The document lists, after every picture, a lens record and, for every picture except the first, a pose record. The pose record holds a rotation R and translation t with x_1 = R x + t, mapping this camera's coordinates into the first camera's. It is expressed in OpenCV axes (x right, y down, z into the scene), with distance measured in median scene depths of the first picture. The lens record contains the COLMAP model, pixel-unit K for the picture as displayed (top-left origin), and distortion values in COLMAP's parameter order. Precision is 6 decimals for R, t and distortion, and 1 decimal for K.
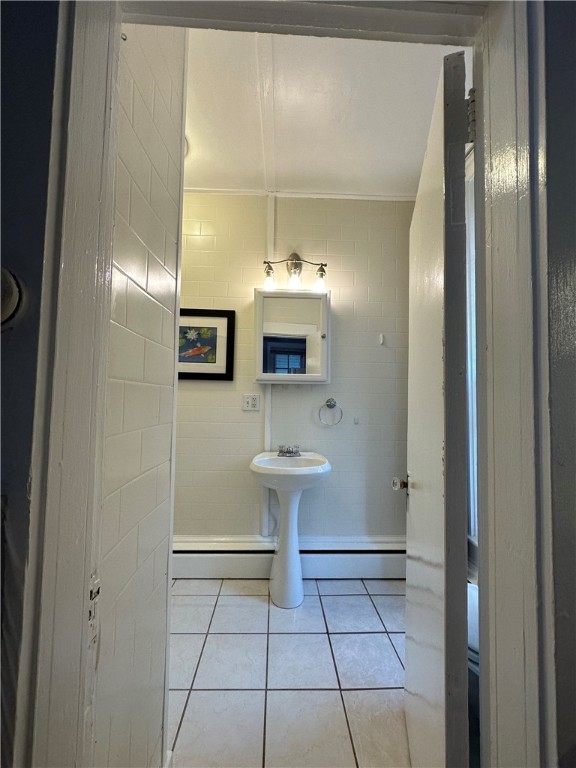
lens RADIAL K [[307.3, 0, 288.6], [0, 307.3, 383.3], [0, 0, 1]] dist [-0.001748, 0.000870]
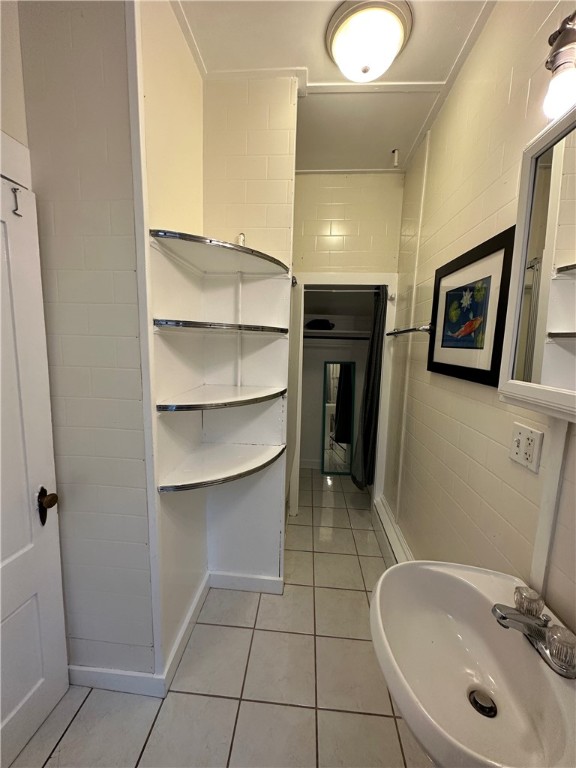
lens RADIAL K [[307.3, 0, 287.3], [0, 307.3, 382.1], [0, 0, 1]] dist [-0.001748, 0.000870]
pose [[-0.112084, 0.107433, -0.987874, 0.306720], [0.015912, 0.994205, 0.106316, -0.071447], [0.993571, -0.003803, -0.113144, 0.735111]]
